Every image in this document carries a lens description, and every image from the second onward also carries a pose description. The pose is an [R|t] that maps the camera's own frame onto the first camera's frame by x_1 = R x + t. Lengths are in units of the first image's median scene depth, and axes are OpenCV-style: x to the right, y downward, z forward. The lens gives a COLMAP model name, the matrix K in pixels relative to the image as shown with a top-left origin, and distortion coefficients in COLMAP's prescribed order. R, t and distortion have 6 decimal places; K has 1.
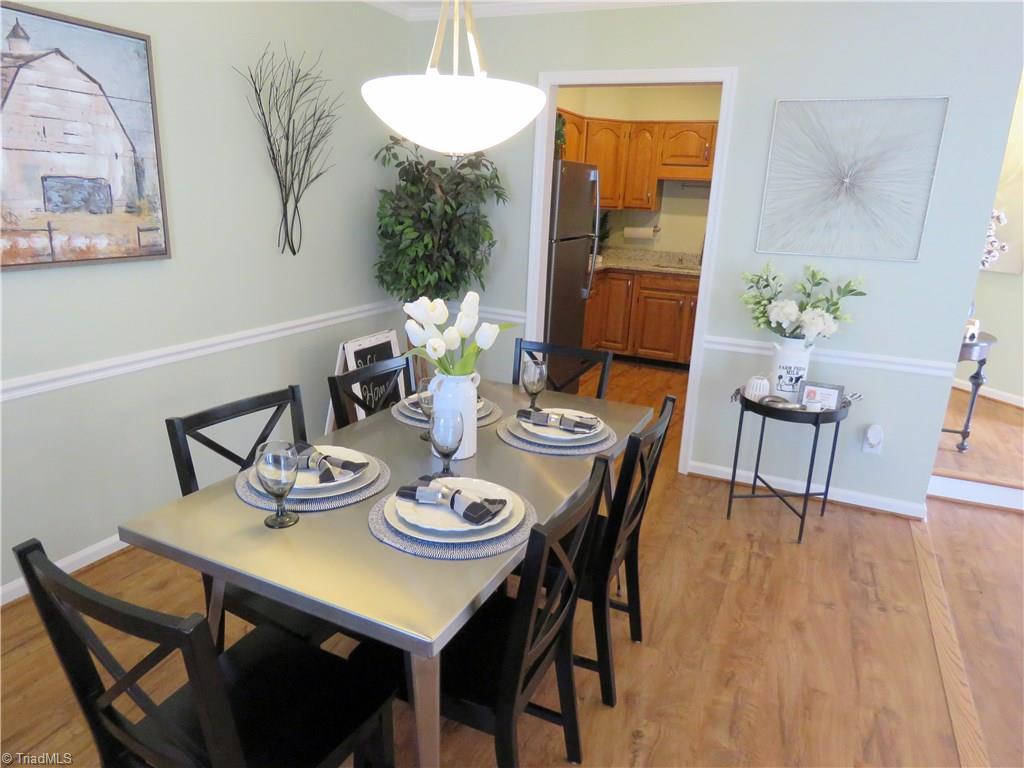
lens RADIAL K [[656.9, 0, 510.3], [0, 656.9, 388.1], [0, 0, 1]] dist [-0.004800, -0.001260]
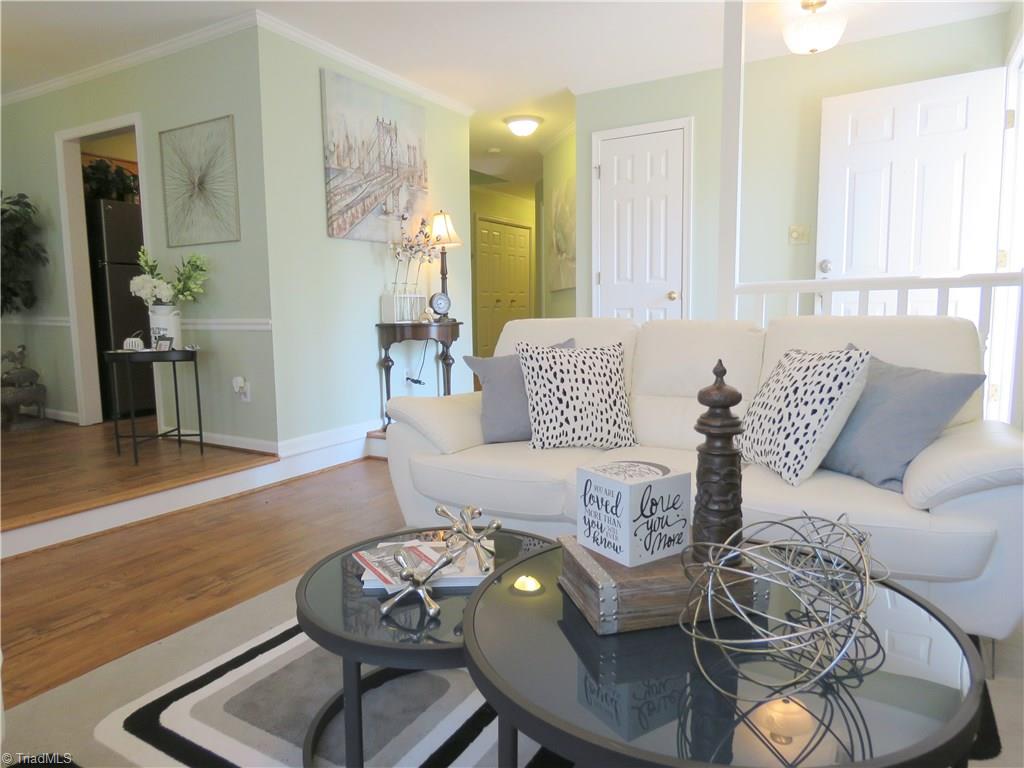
lens RADIAL K [[656.9, 0, 512.1], [0, 656.9, 390.2], [0, 0, 1]] dist [-0.004800, -0.001260]
pose [[0.995916, -0.031304, -0.084686, 1.167074], [0.016866, 0.985962, -0.166116, 0.293067], [0.088698, 0.164009, 0.982463, -0.142482]]
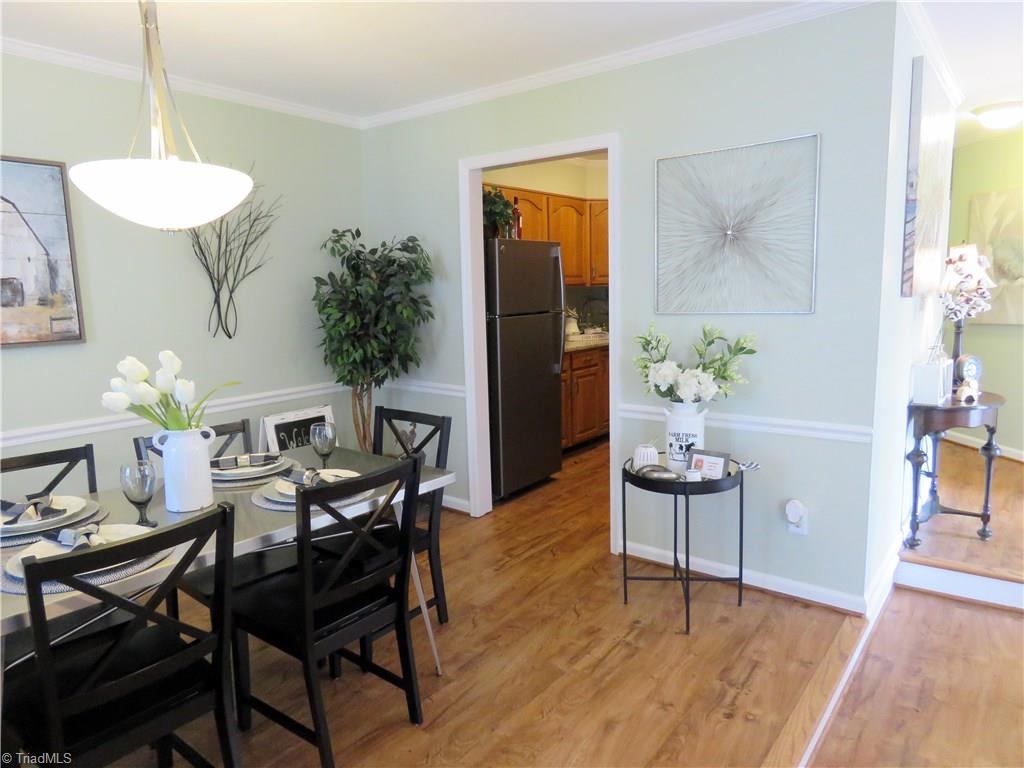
lens RADIAL K [[656.9, 0, 513.1], [0, 656.9, 386.0], [0, 0, 1]] dist [-0.004800, -0.001260]
pose [[0.973756, -0.027844, -0.225885, 0.395184], [-0.004120, 0.990169, -0.139816, 0.030276], [0.227557, 0.137077, 0.964068, 0.054850]]
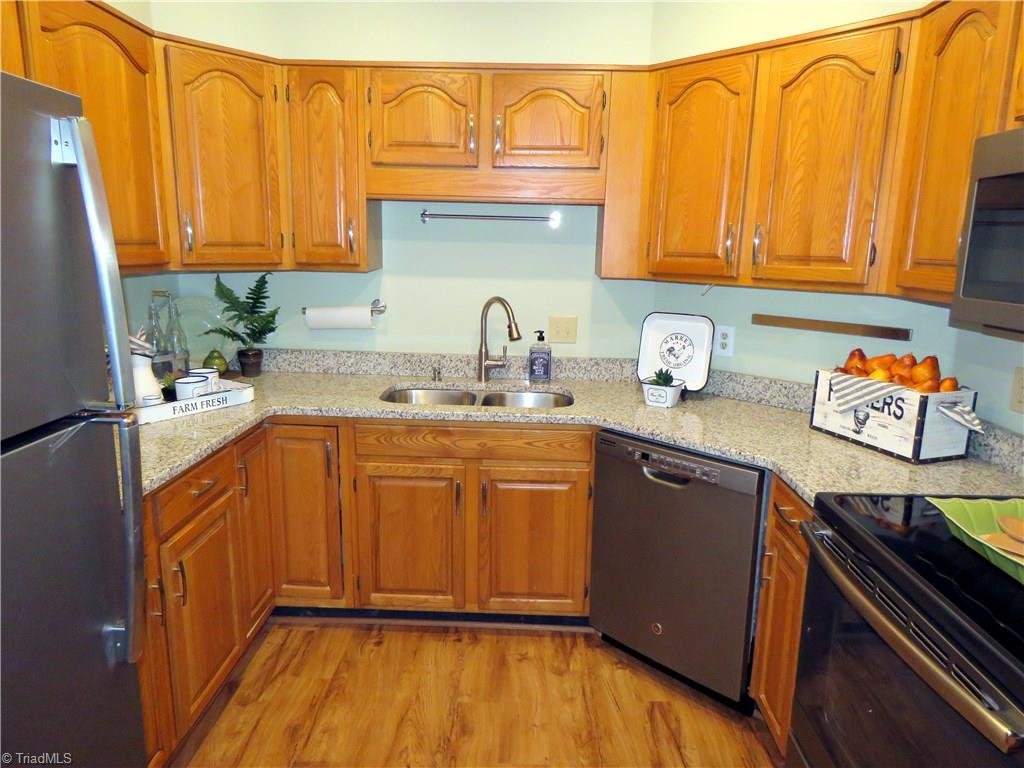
lens RADIAL K [[656.9, 0, 510.8], [0, 656.9, 381.4], [0, 0, 1]] dist [-0.004800, -0.001260]
pose [[0.912568, -0.102618, 0.395841, 0.231255], [0.131238, 0.990291, -0.045831, -0.303332], [-0.387294, 0.093773, 0.917175, 1.050510]]
